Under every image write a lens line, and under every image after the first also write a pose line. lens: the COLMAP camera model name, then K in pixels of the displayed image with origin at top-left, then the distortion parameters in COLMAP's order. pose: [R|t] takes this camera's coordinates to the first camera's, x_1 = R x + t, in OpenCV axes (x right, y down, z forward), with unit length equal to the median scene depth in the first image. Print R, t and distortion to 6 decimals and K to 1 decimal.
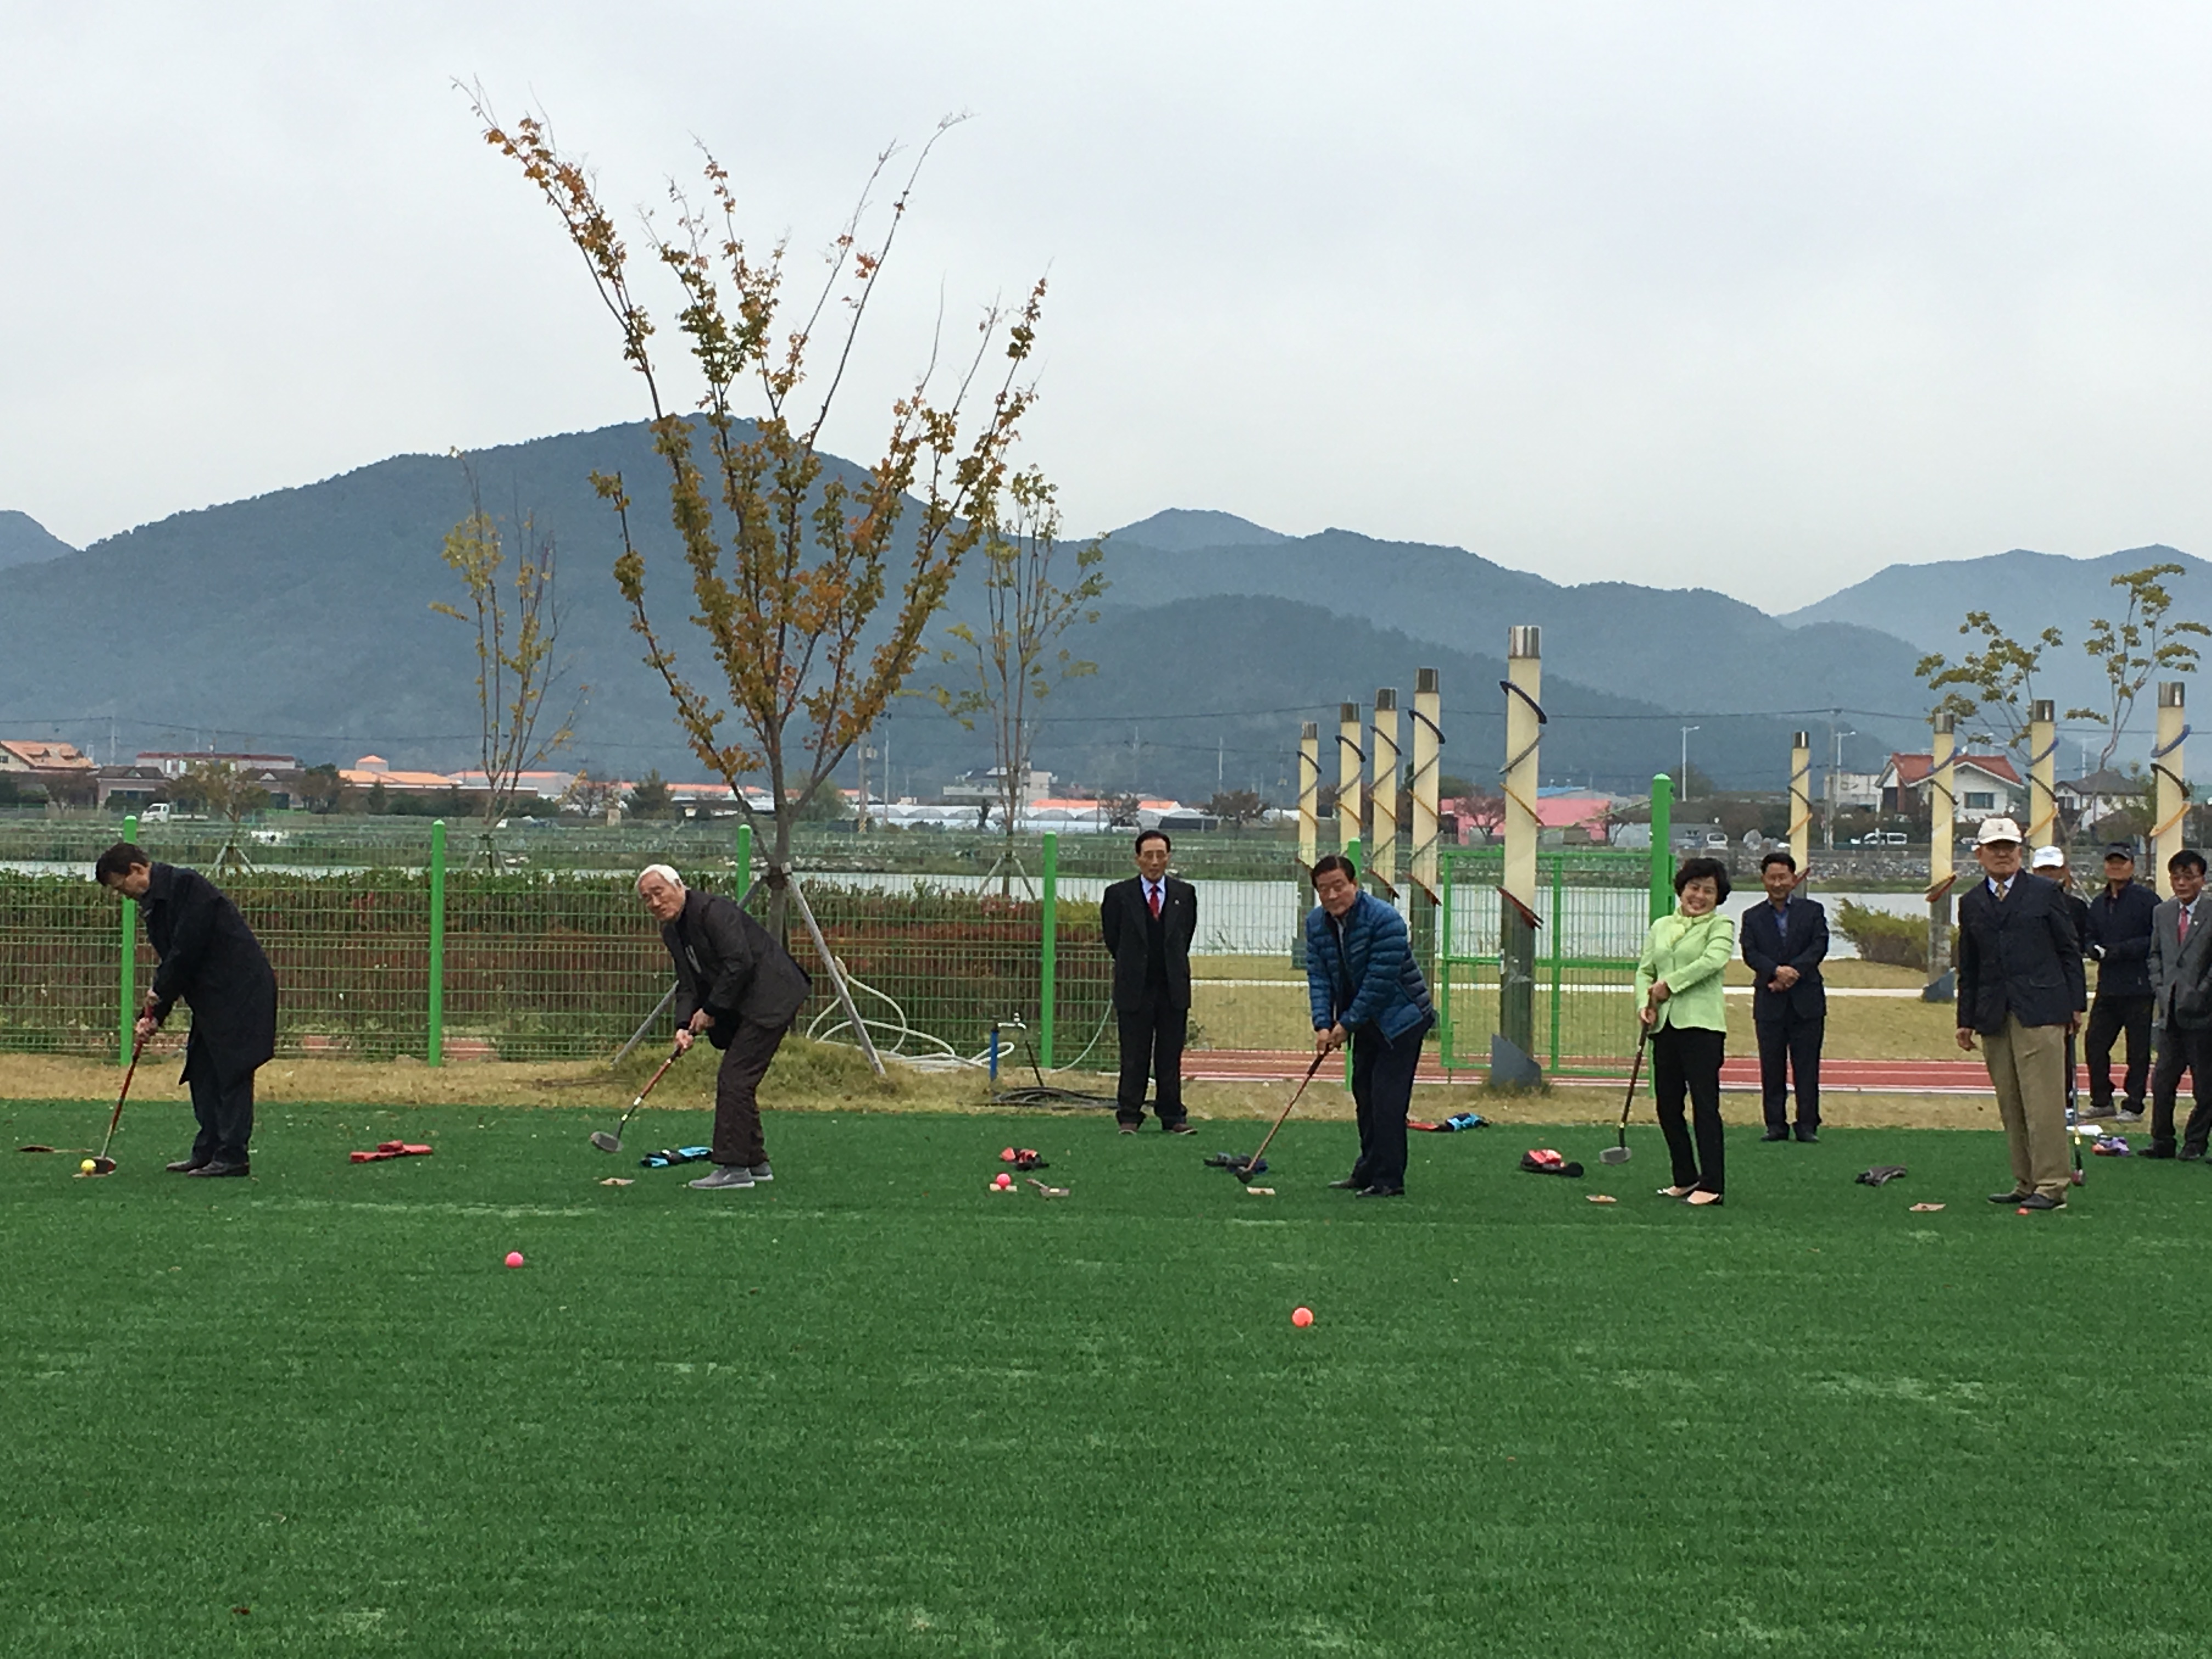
lens RADIAL K [[4169.4, 0, 1104.5], [0, 4169.4, 753.8], [0, 0, 1]] dist [0.057402, 0.087113]
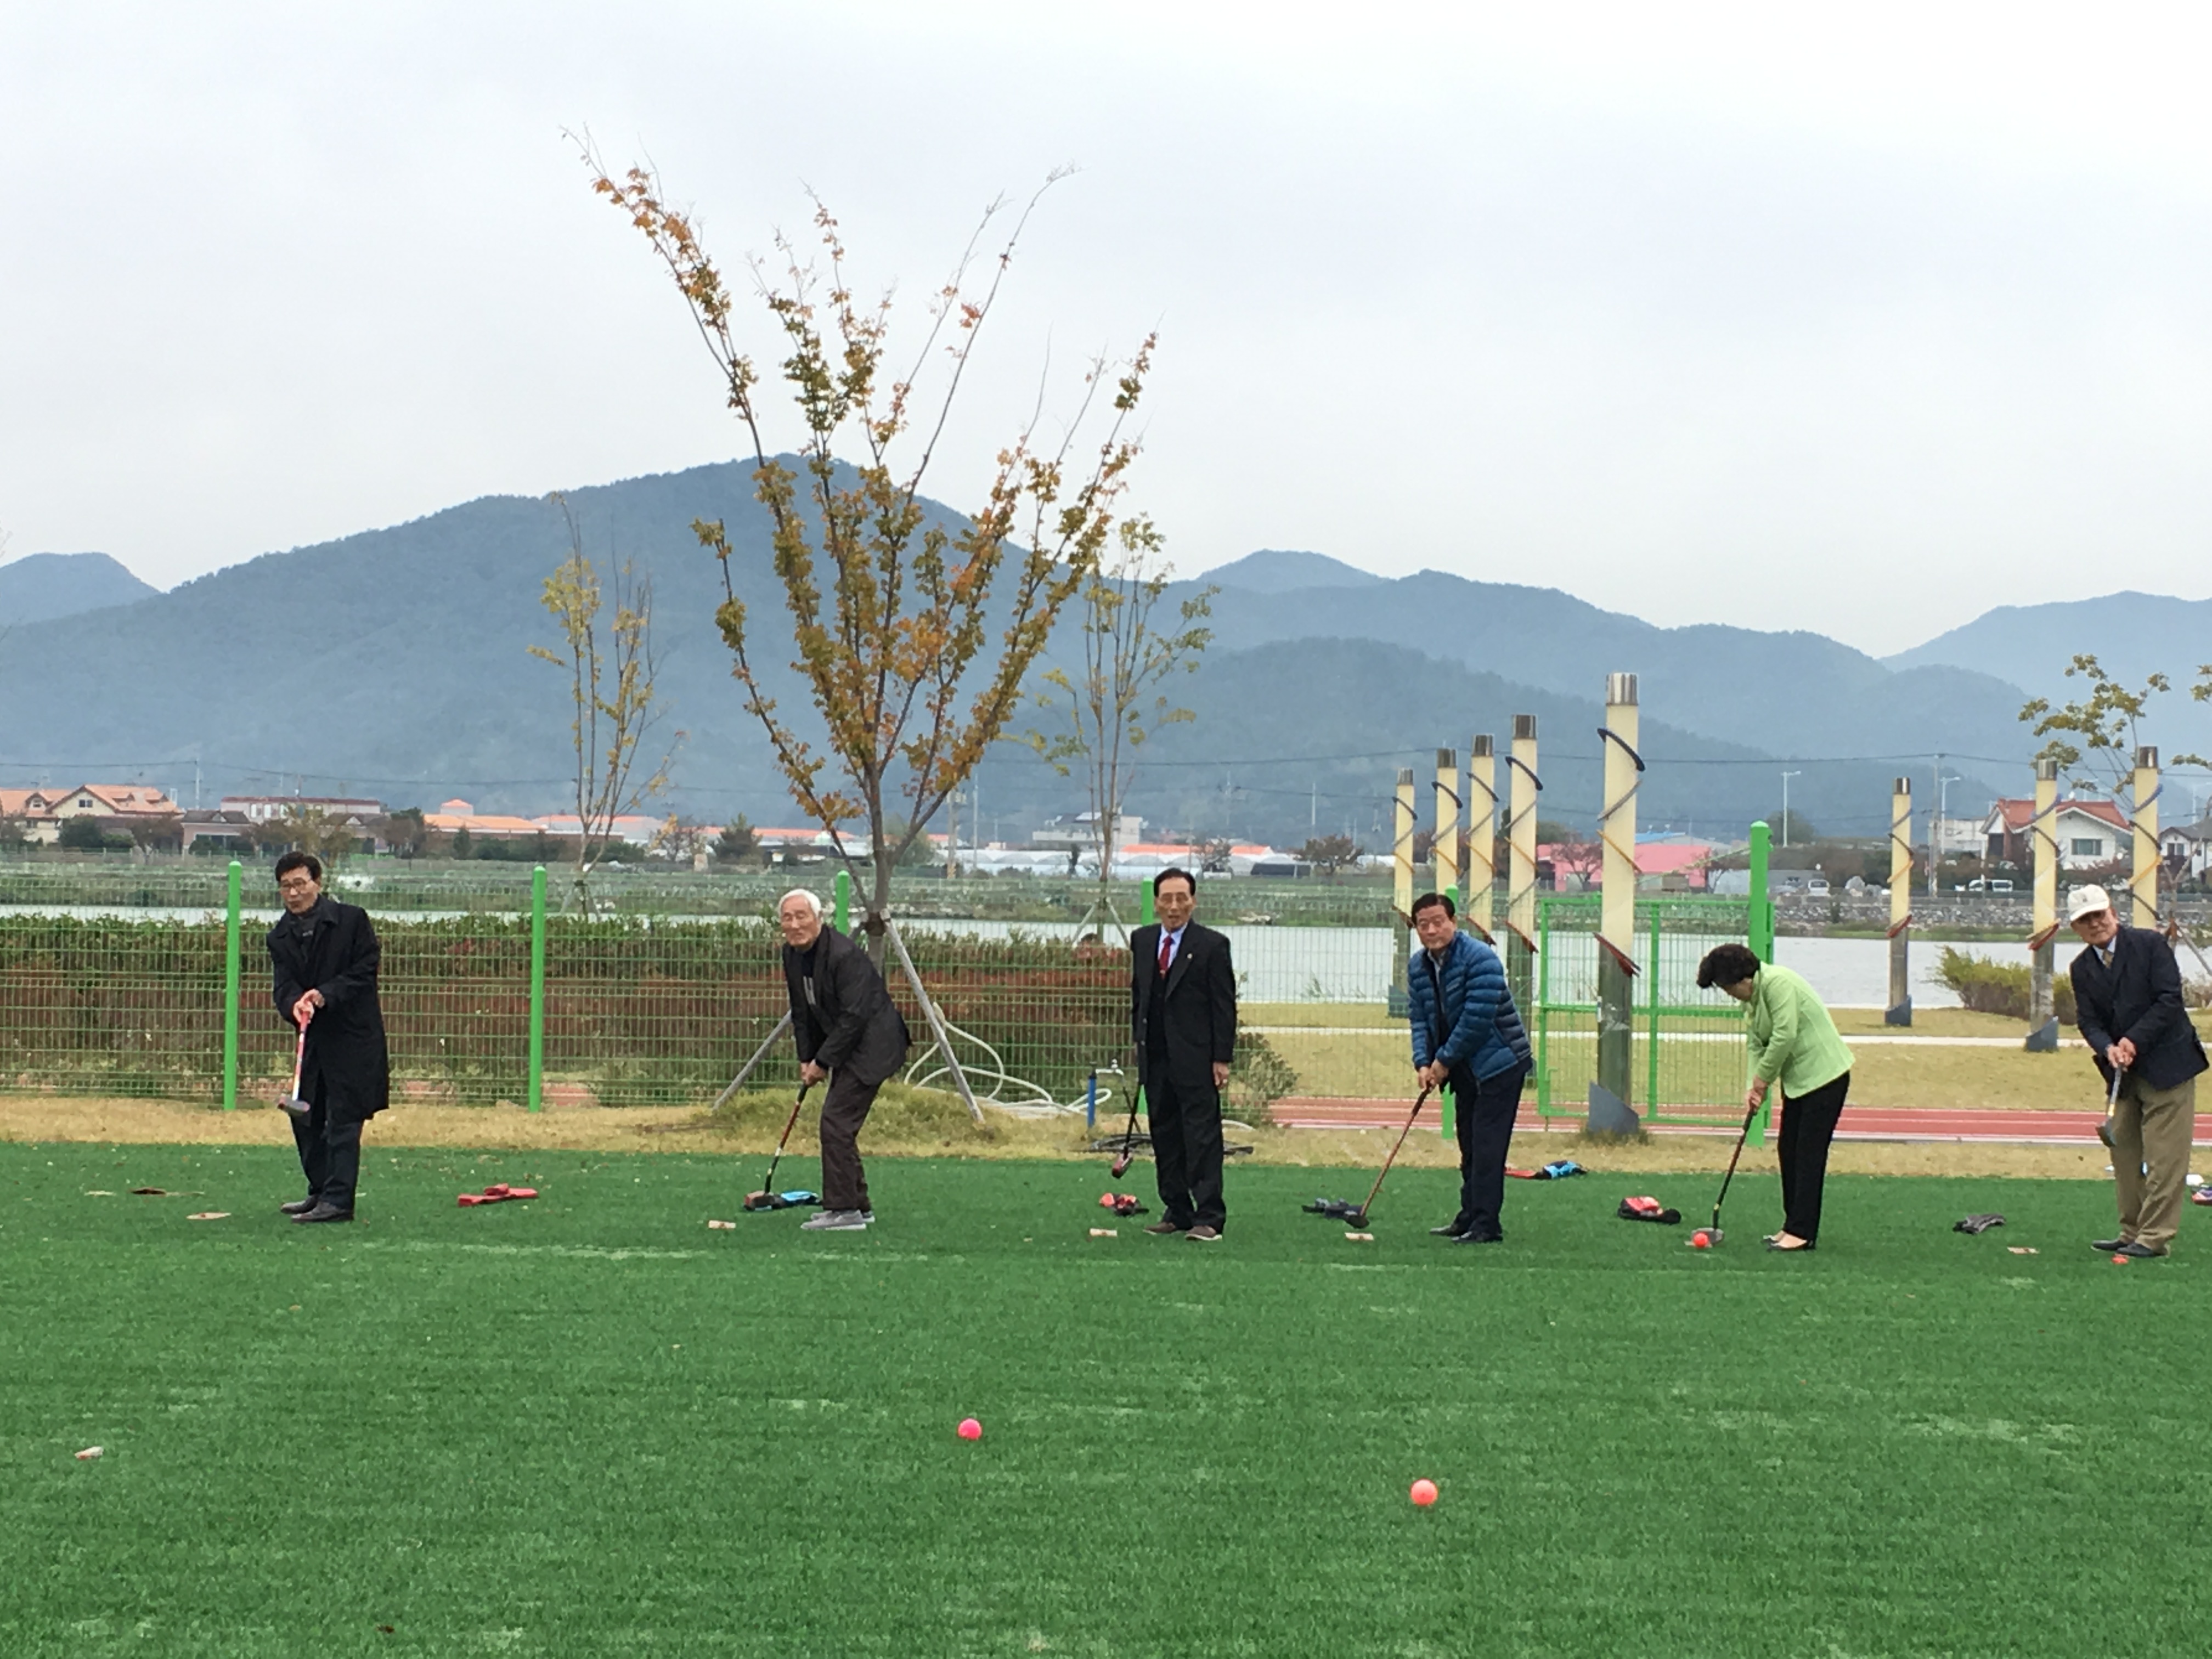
lens RADIAL K [[5769.8, 0, 1106.0], [0, 5769.8, 829.5], [0, 0, 1]] dist [0.172564, -0.845919]
pose [[0.999929, 0.001525, 0.011843, -0.039821], [-0.001677, 0.999916, 0.012886, -0.010918], [-0.011823, -0.012905, 0.999847, -0.385902]]
